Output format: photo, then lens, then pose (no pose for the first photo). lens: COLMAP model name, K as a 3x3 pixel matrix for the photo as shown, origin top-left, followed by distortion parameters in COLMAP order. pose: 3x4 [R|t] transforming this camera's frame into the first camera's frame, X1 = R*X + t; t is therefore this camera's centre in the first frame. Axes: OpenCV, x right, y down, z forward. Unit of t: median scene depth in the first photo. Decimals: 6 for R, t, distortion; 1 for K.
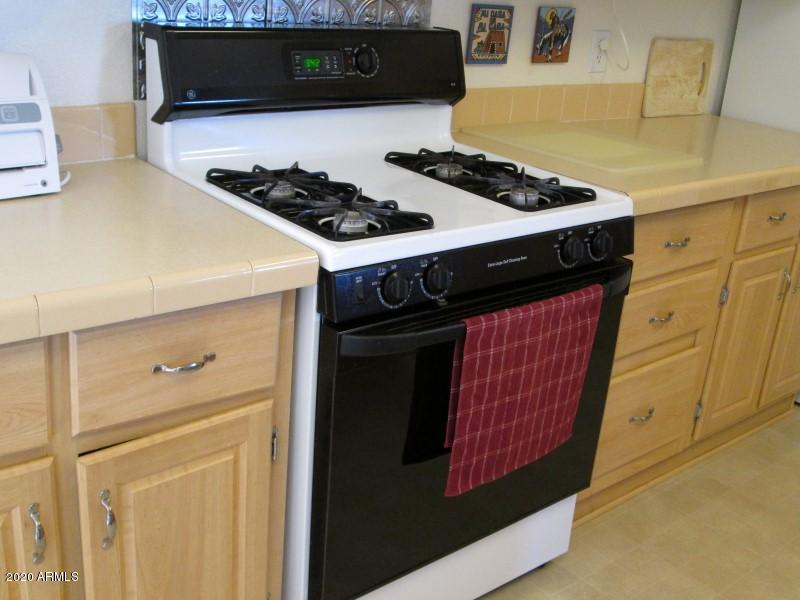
lens RADIAL K [[894.6, 0, 400.0], [0, 894.6, 300.0], [0, 0, 1]] dist [-0.054129, 0.003519]
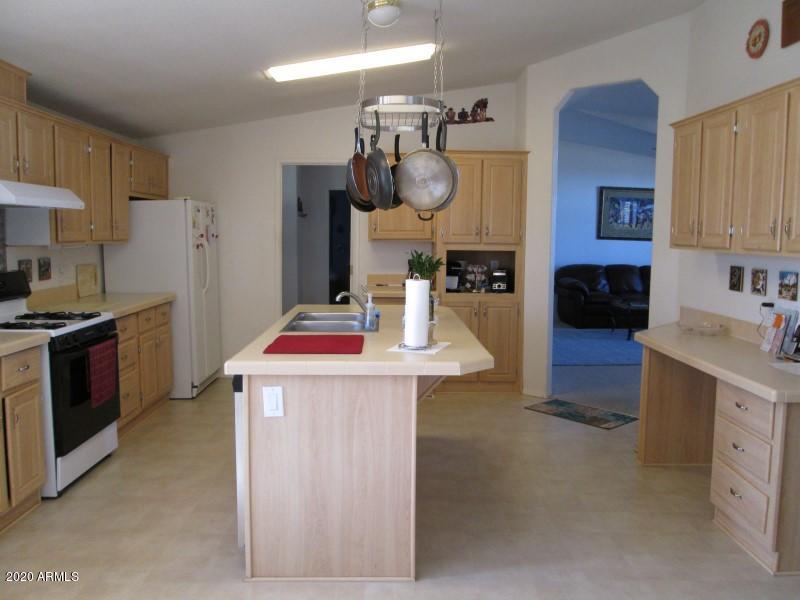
lens RADIAL K [[672.5, 0, 401.7], [0, 672.5, 296.0], [0, 0, 1]] dist [-0.088376, 0.077750]
pose [[0.625684, -0.151338, 0.765256, -0.664035], [0.323582, 0.942973, -0.078082, 0.258132], [-0.709799, 0.296478, 0.638973, -0.926748]]
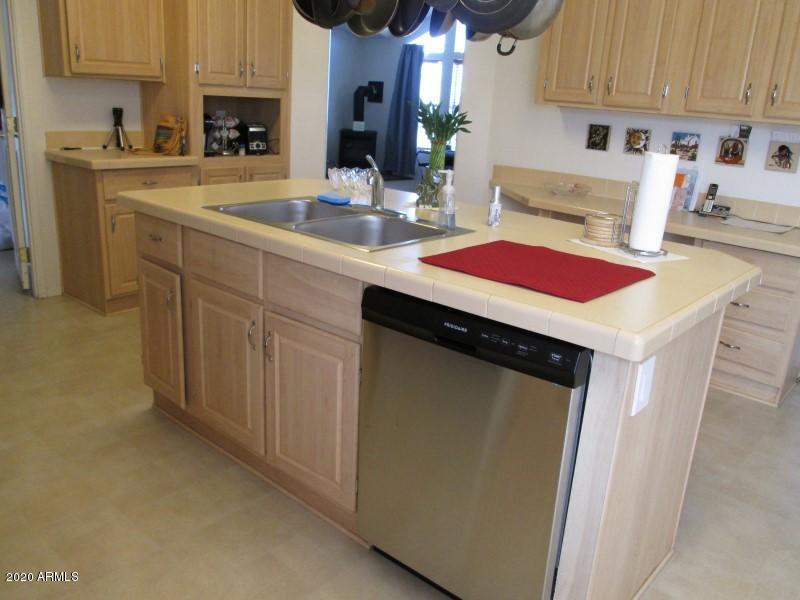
lens RADIAL K [[672.5, 0, 401.7], [0, 672.5, 296.0], [0, 0, 1]] dist [-0.088376, 0.077750]
pose [[-0.147918, -0.369634, 0.917328, -0.463961], [0.290700, 0.870309, 0.397562, -0.114824], [-0.945311, 0.325474, -0.021281, 0.193671]]
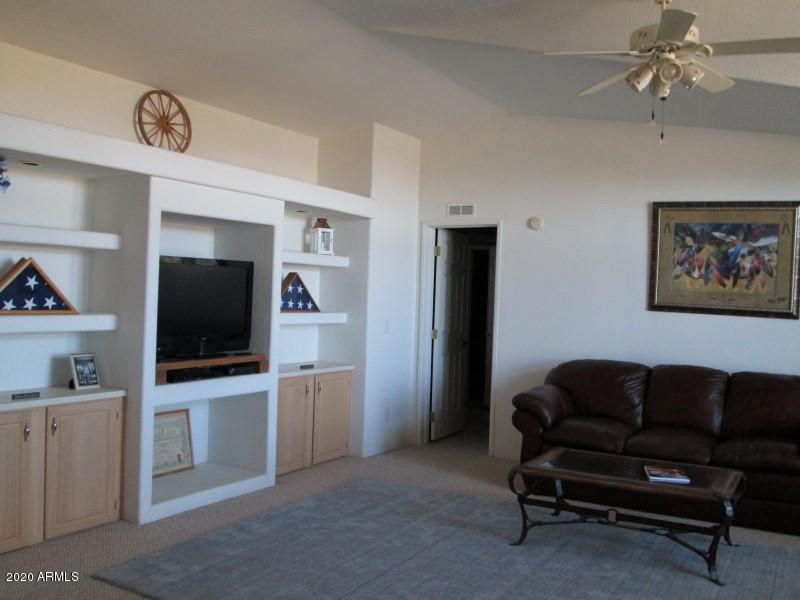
lens RADIAL K [[741.5, 0, 400.0], [0, 741.5, 300.0], [0, 0, 1]] dist [-0.012825, -0.006273]
pose [[0.943516, -0.056788, 0.326423, 2.052905], [0.161213, 0.939399, -0.302554, 0.538352], [-0.289460, 0.338088, 0.895494, -1.047060]]
